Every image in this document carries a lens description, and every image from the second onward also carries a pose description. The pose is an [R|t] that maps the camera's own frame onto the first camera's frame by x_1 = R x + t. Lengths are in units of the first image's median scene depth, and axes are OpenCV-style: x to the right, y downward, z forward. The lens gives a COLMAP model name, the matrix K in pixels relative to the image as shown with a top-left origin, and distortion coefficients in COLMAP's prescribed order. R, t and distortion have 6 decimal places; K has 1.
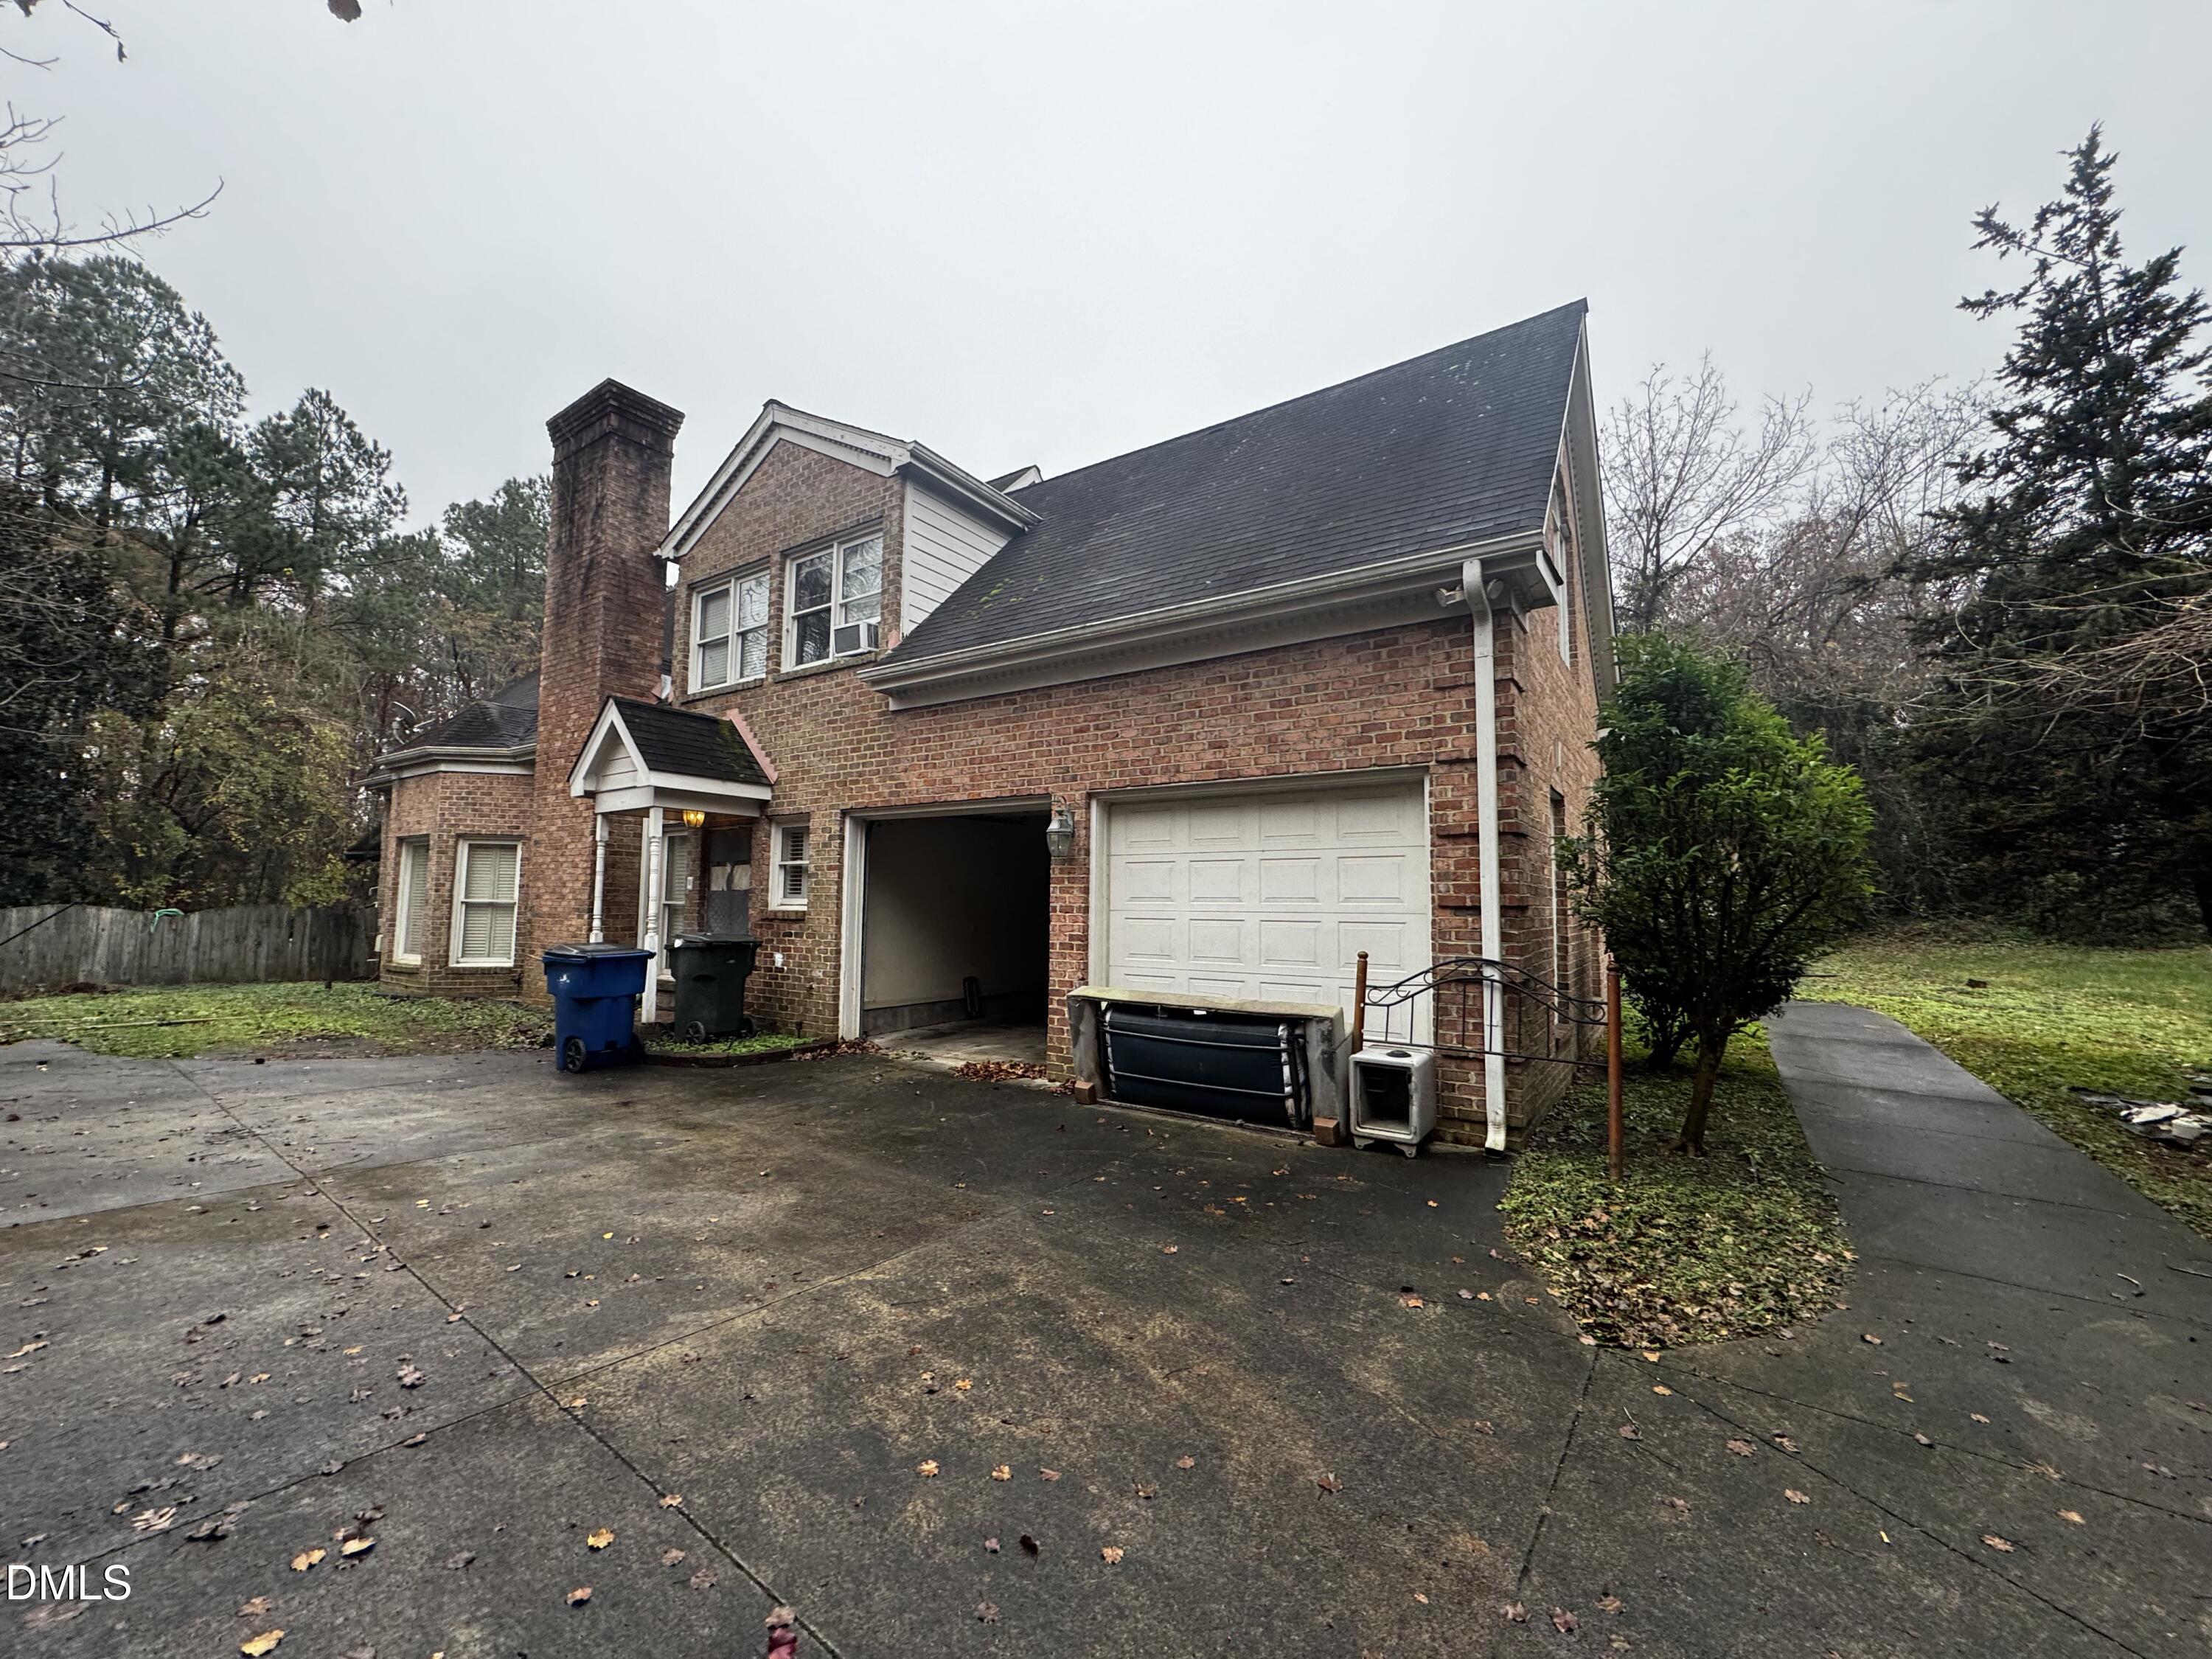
lens RADIAL K [[883.9, 0, 1109.0], [0, 883.9, 830.3], [0, 0, 1]] dist [-0.001463, 0.000038]
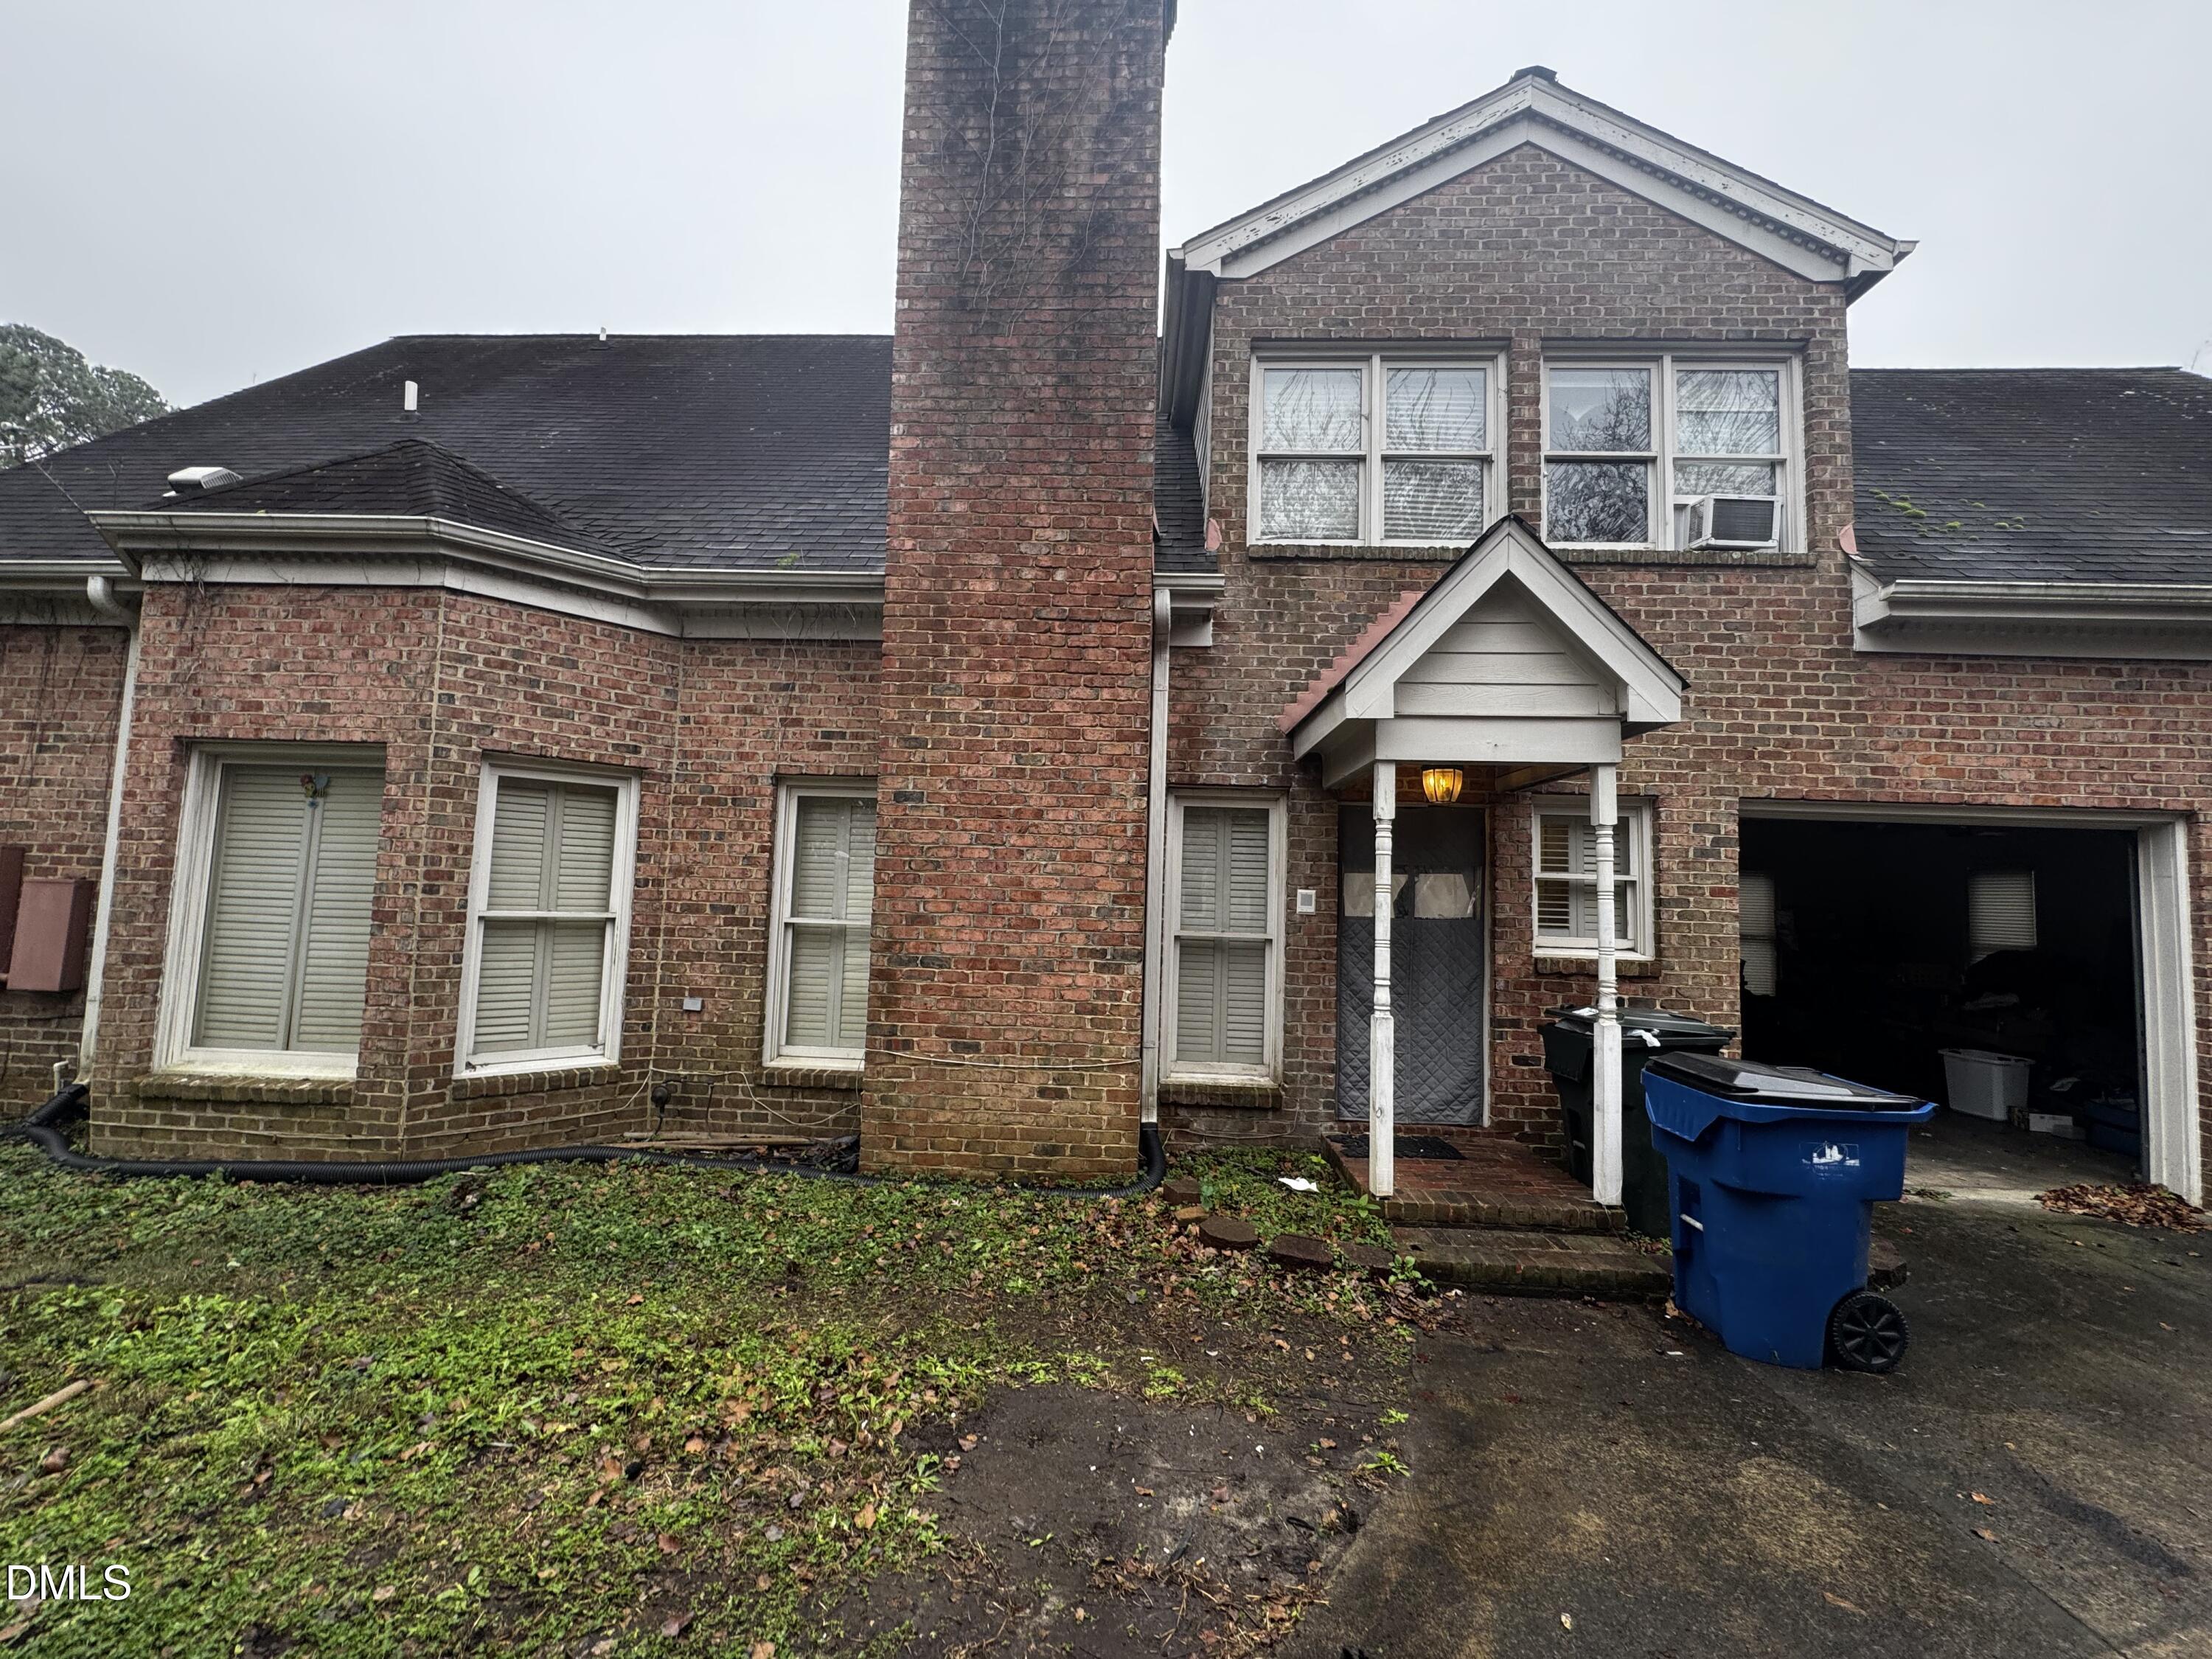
lens RADIAL K [[883.9, 0, 1101.7], [0, 883.9, 828.4], [0, 0, 1]] dist [-0.001463, 0.000038]
pose [[0.850254, 0.057976, 0.523170, -0.955455], [-0.069470, 0.997581, 0.002353, 0.026002], [-0.521769, -0.038345, 0.852225, 0.683322]]
